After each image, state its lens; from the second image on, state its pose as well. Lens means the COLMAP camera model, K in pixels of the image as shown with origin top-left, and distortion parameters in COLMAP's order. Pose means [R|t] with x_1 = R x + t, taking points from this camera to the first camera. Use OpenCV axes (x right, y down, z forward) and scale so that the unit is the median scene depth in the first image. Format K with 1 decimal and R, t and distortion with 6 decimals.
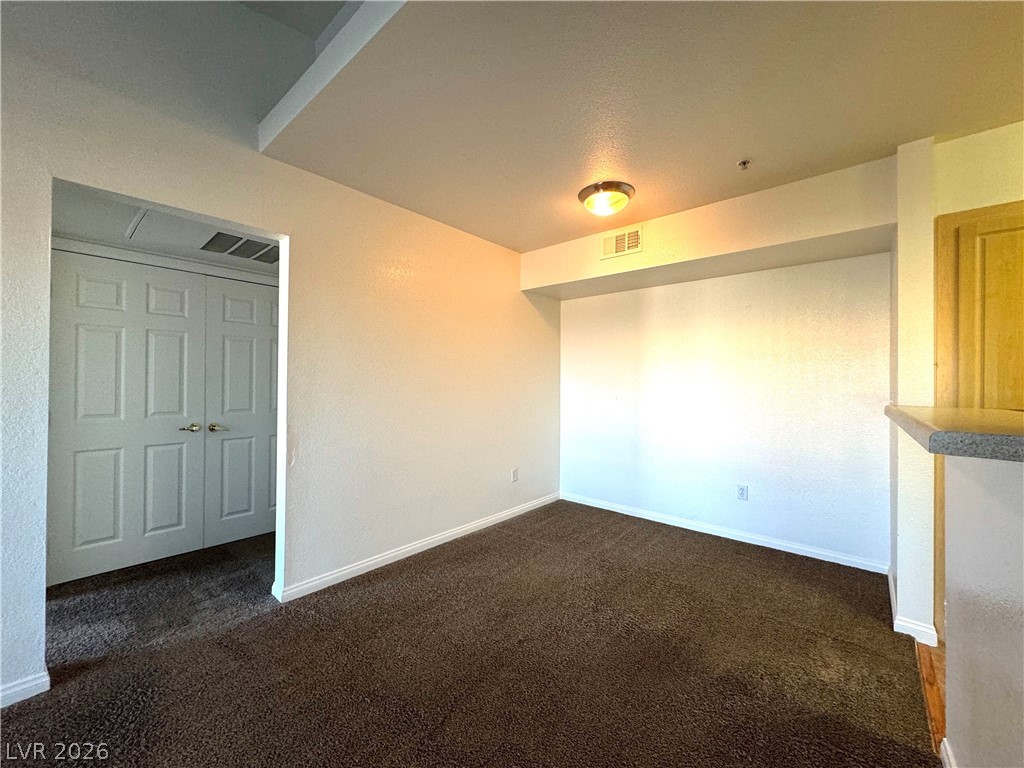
lens RADIAL K [[407.3, 0, 512.8], [0, 407.3, 380.2], [0, 0, 1]] dist [-0.000339, -0.000166]
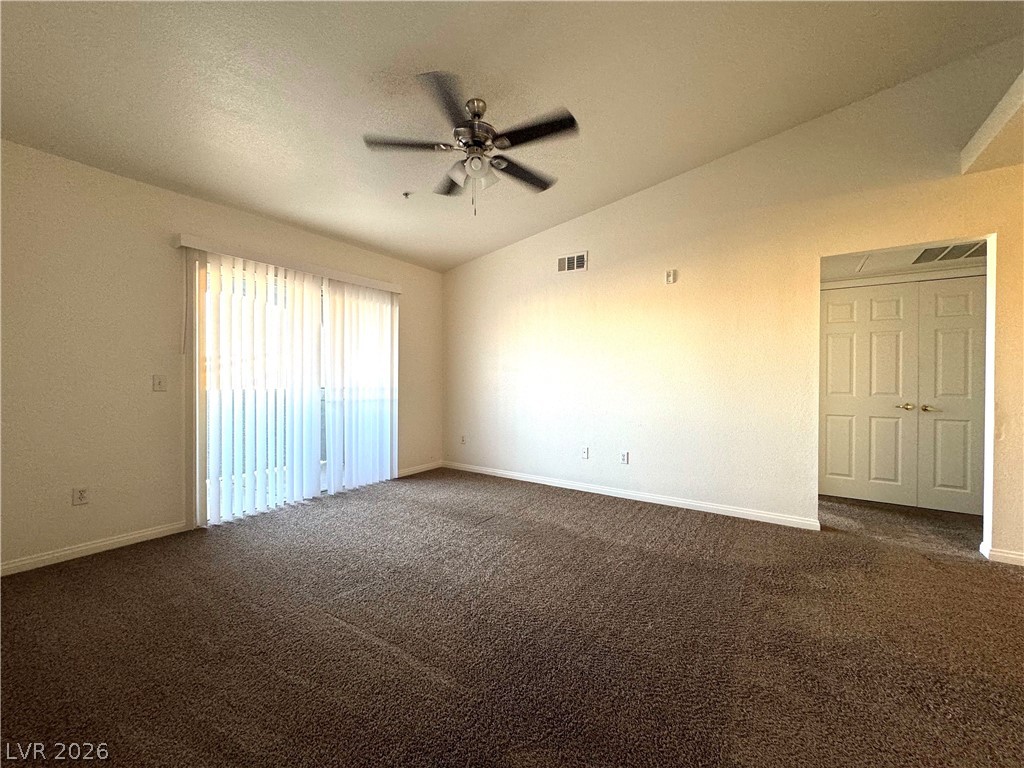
lens RADIAL K [[412.5, 0, 512.0], [0, 412.5, 384.0], [0, 0, 1]] dist [-0.001226, -0.000190]
pose [[0.122448, 0.000464, -0.992475, 0.385341], [0.002567, 0.999996, 0.000785, 0.052693], [0.992472, -0.002644, 0.122446, -0.430911]]
